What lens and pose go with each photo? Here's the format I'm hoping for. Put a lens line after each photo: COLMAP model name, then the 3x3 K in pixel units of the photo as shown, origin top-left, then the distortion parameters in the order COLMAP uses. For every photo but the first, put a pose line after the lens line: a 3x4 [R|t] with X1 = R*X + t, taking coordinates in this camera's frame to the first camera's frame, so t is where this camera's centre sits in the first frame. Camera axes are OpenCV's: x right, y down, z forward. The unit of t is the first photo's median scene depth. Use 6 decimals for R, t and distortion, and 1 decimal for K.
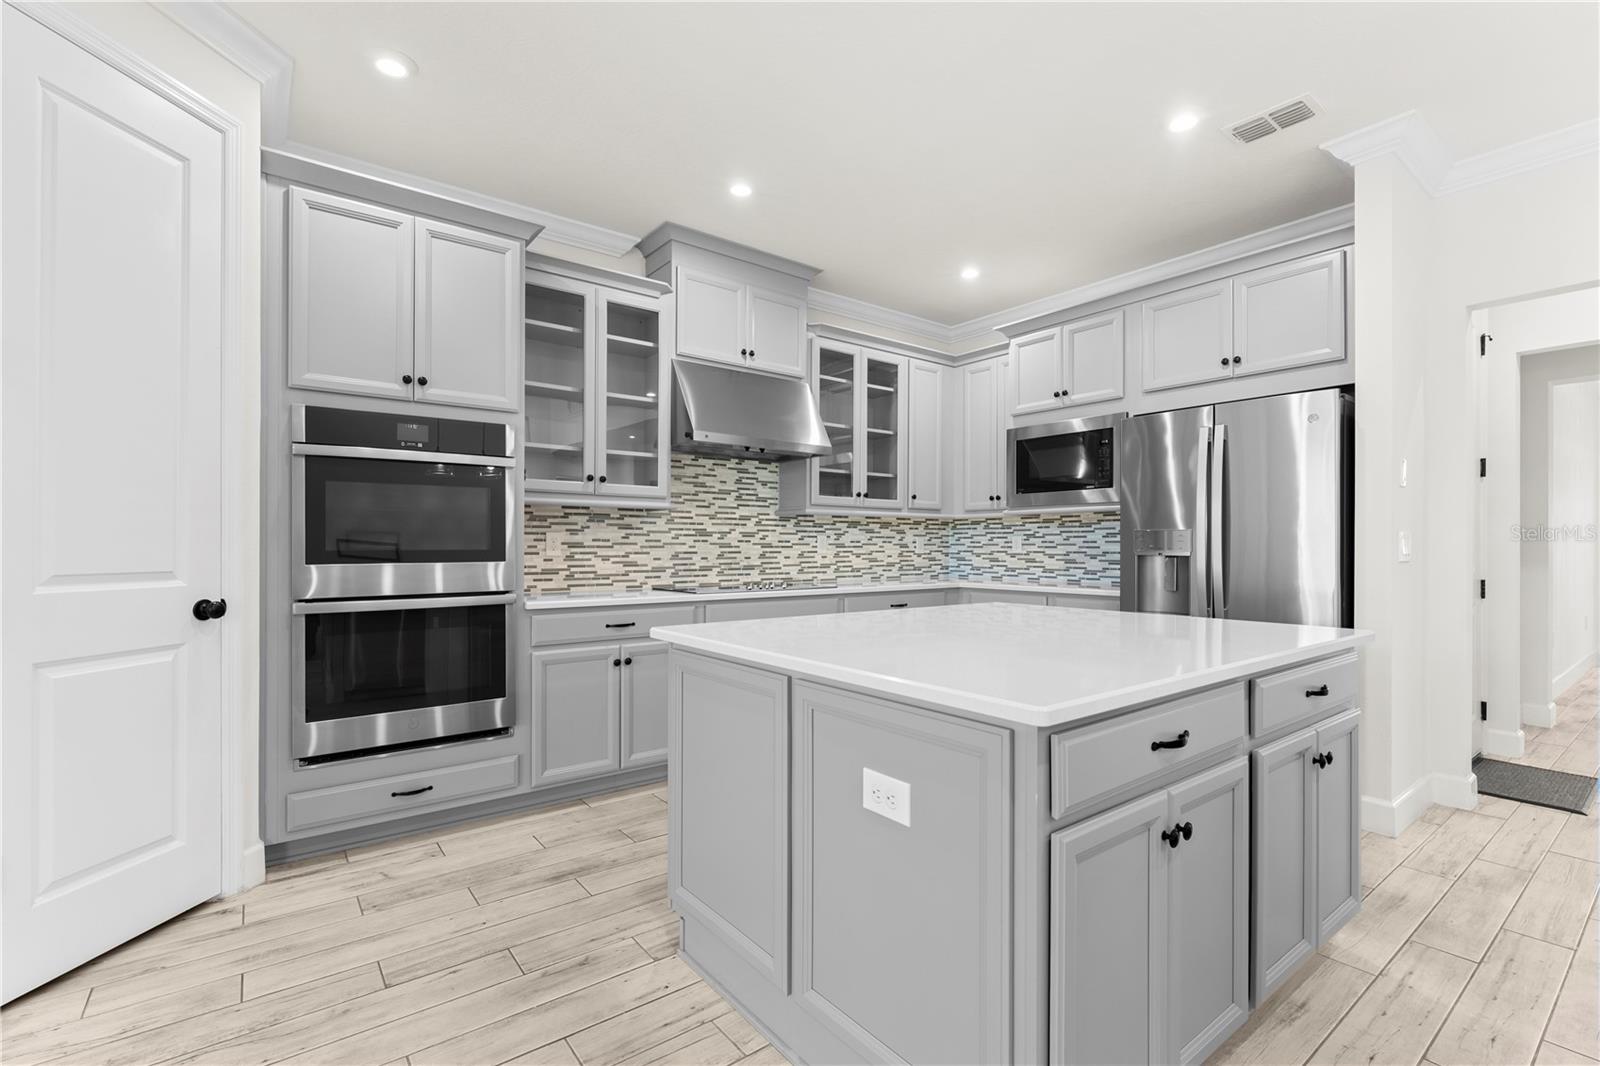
lens RADIAL K [[715.6, 0, 802.2], [0, 715.6, 543.7], [0, 0, 1]] dist [0.004081, -0.002050]
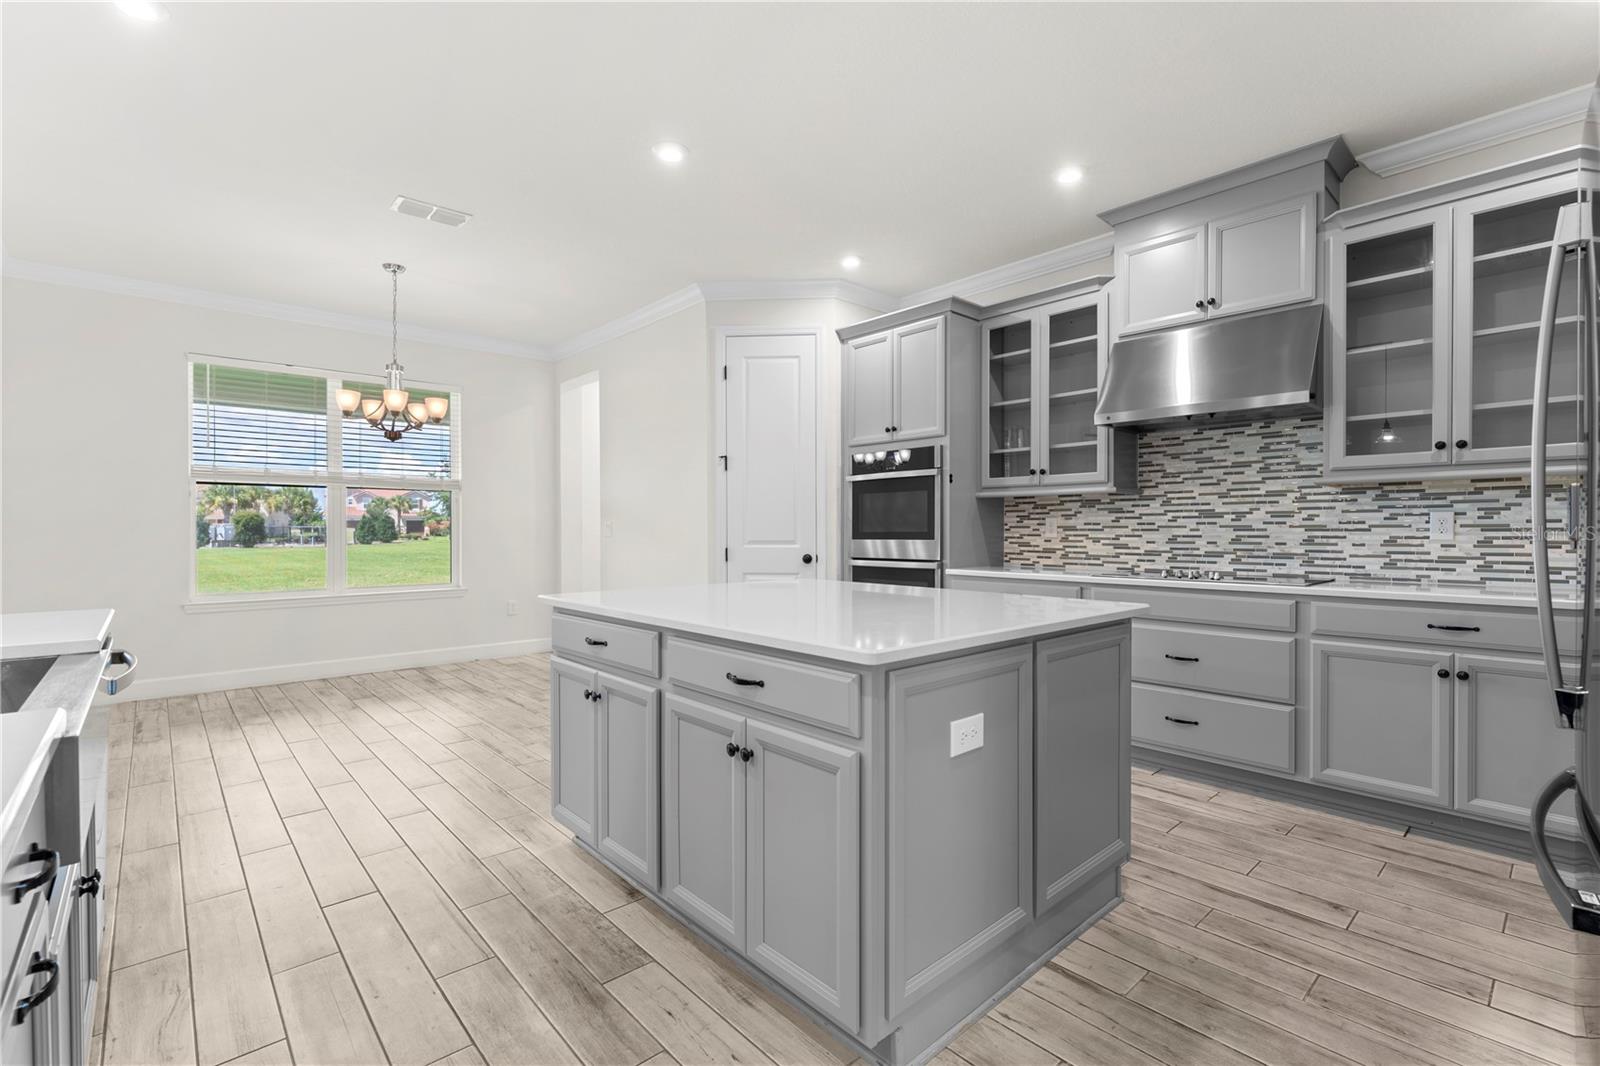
lens RADIAL K [[715.6, 0, 790.9], [0, 715.6, 531.8], [0, 0, 1]] dist [0.004081, -0.002050]
pose [[0.074769, 0.001882, -0.997199, 0.696177], [0.004422, 0.999988, 0.002219, 0.002526], [0.997191, -0.004576, 0.074760, 0.412899]]
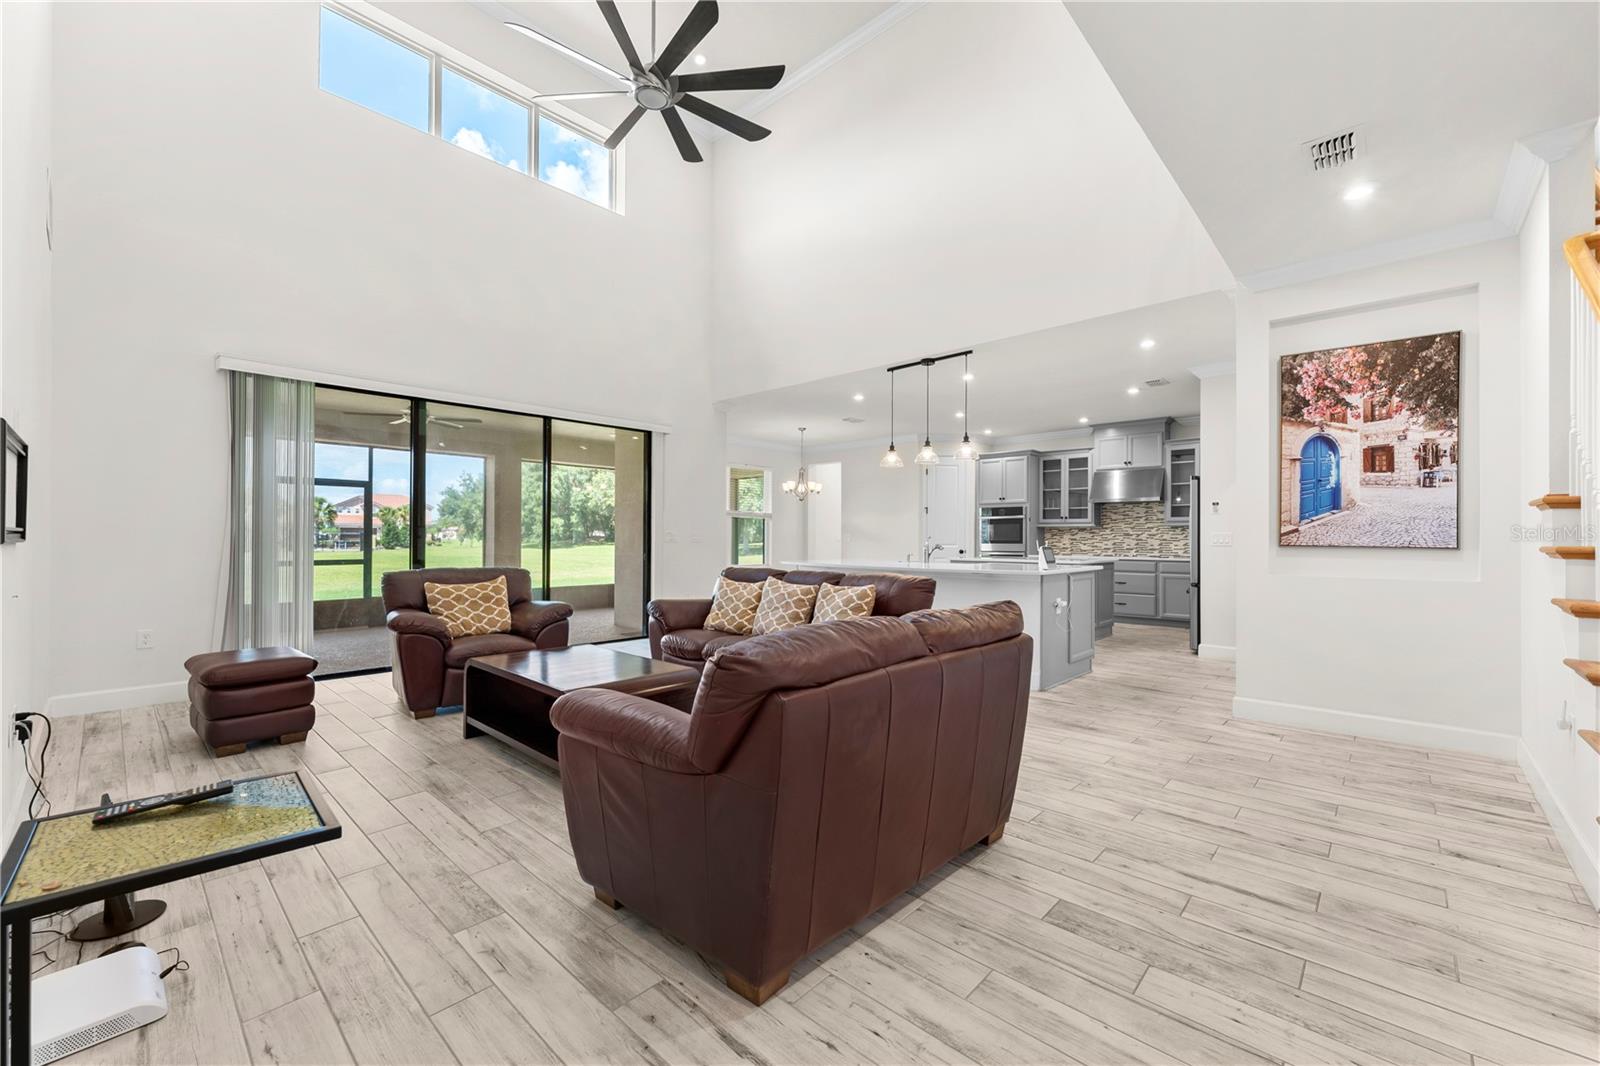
lens RADIAL K [[645.1, 0, 787.6], [0, 645.1, 534.1], [0, 0, 1]] dist [-0.002631, -0.000144]
pose [[0.153232, -0.008136, -0.988157, 1.844362], [-0.002561, 0.999959, -0.008631, 0.005134], [0.988187, 0.003853, 0.153205, -0.485720]]
